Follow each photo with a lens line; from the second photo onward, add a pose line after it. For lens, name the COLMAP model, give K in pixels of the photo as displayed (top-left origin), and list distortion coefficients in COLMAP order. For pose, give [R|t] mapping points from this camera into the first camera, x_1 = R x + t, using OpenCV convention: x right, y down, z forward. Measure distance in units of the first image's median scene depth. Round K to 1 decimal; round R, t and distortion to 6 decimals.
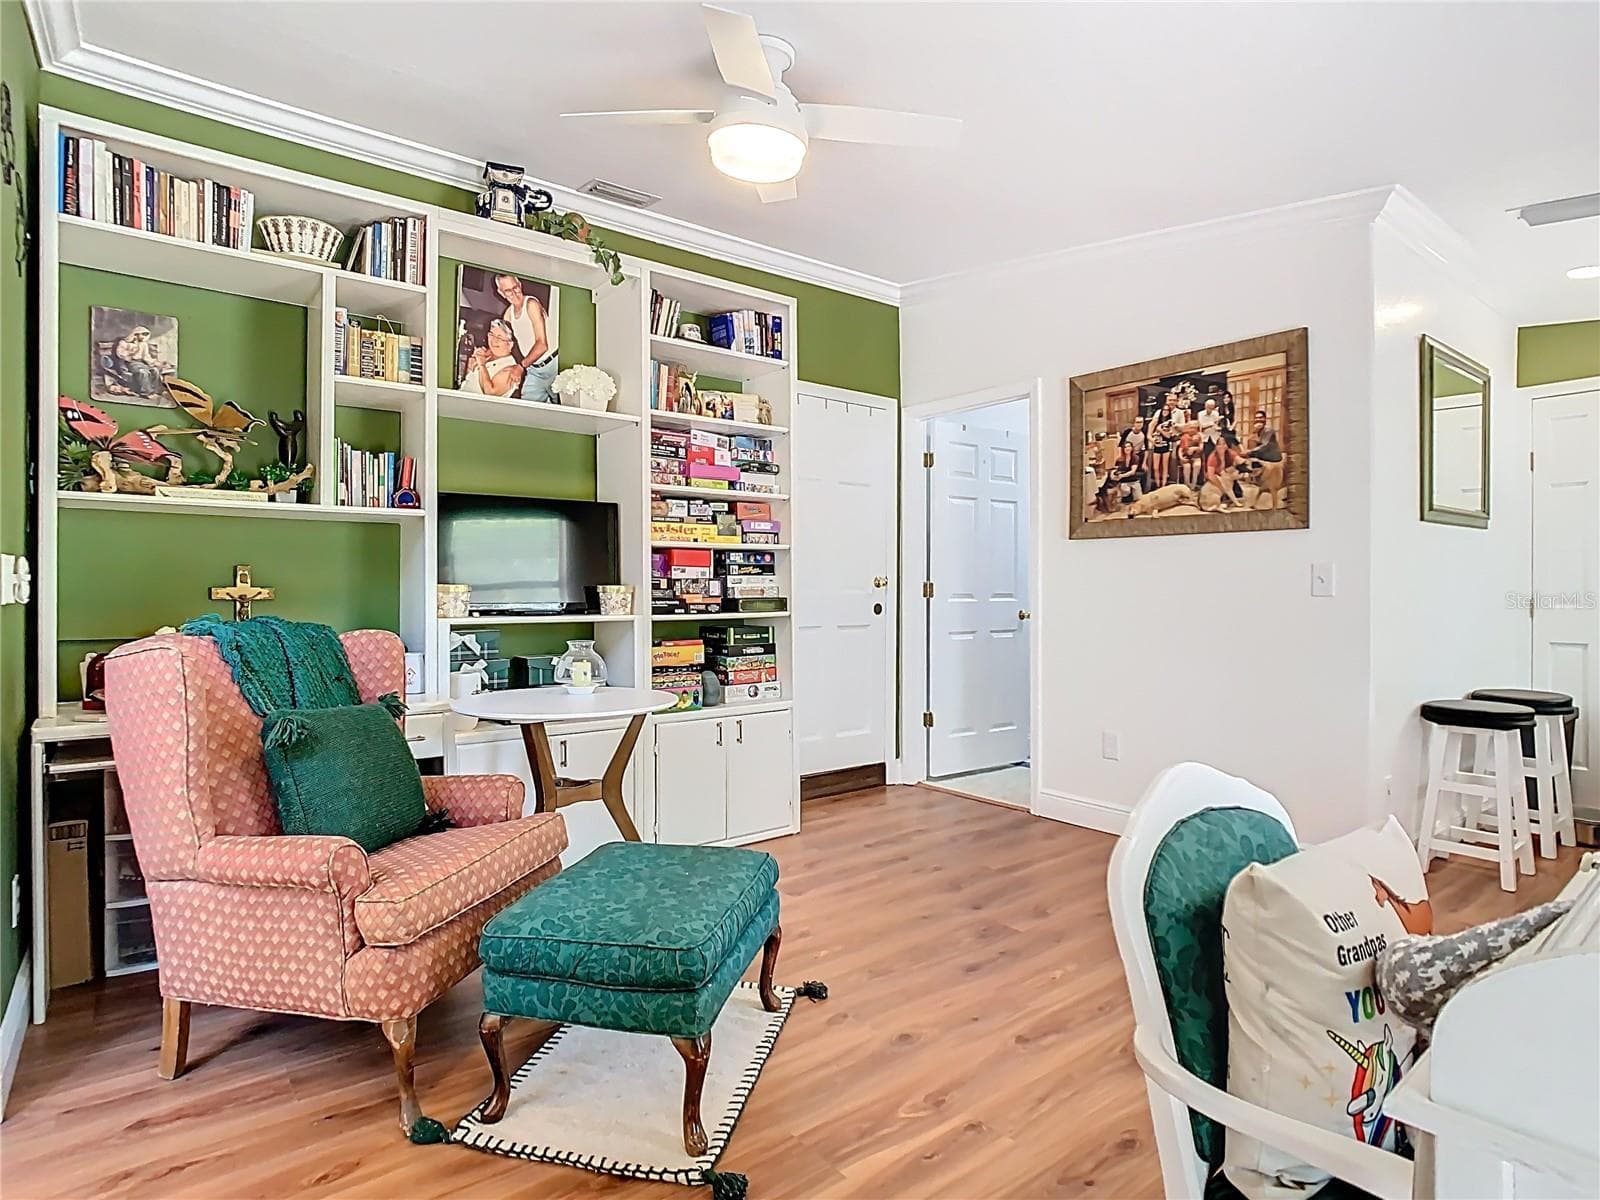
lens RADIAL K [[855.8, 0, 789.5], [0, 855.8, 597.2], [0, 0, 1]] dist [-0.035715, -0.000269]
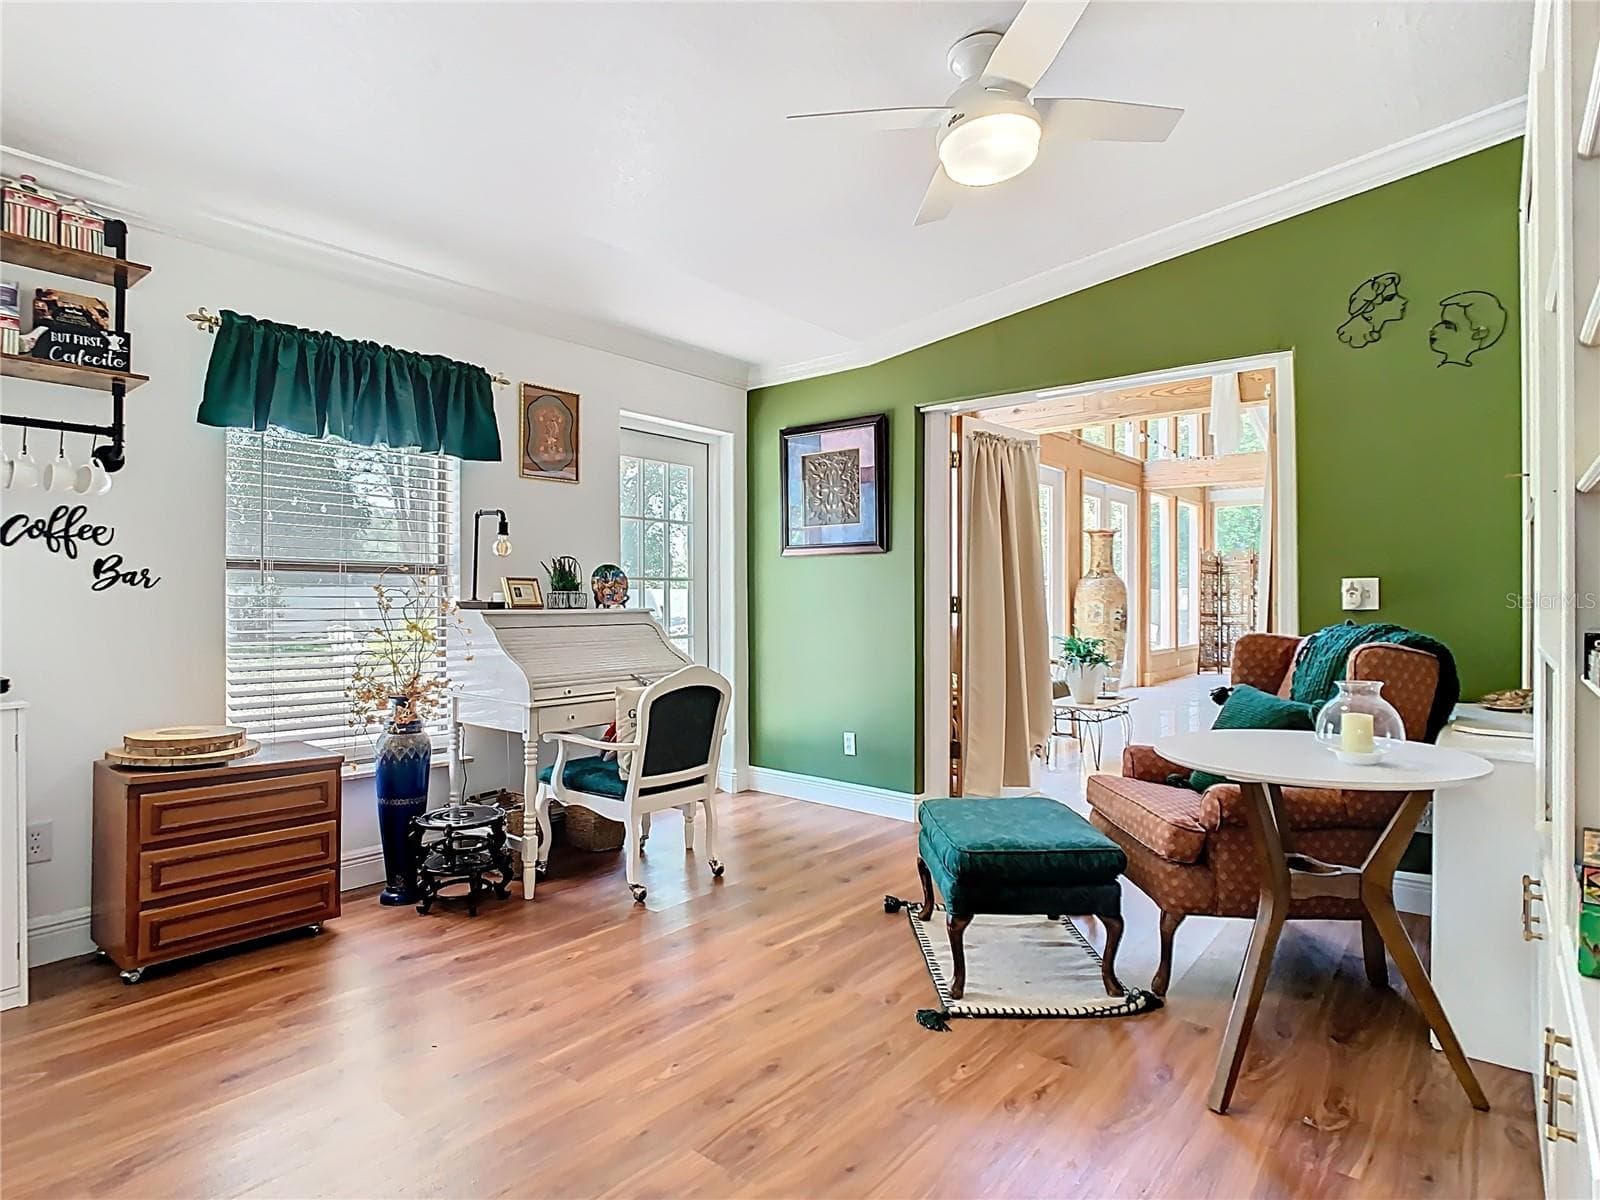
lens RADIAL K [[880.4, 0, 859.6], [0, 880.4, 599.5], [0, 0, 1]] dist [-0.057121, -0.000667]
pose [[-0.953852, 0.001248, -0.300274, 0.259224], [-0.002199, 0.999936, 0.011142, -0.015643], [0.300268, 0.011288, -0.953788, 1.229209]]
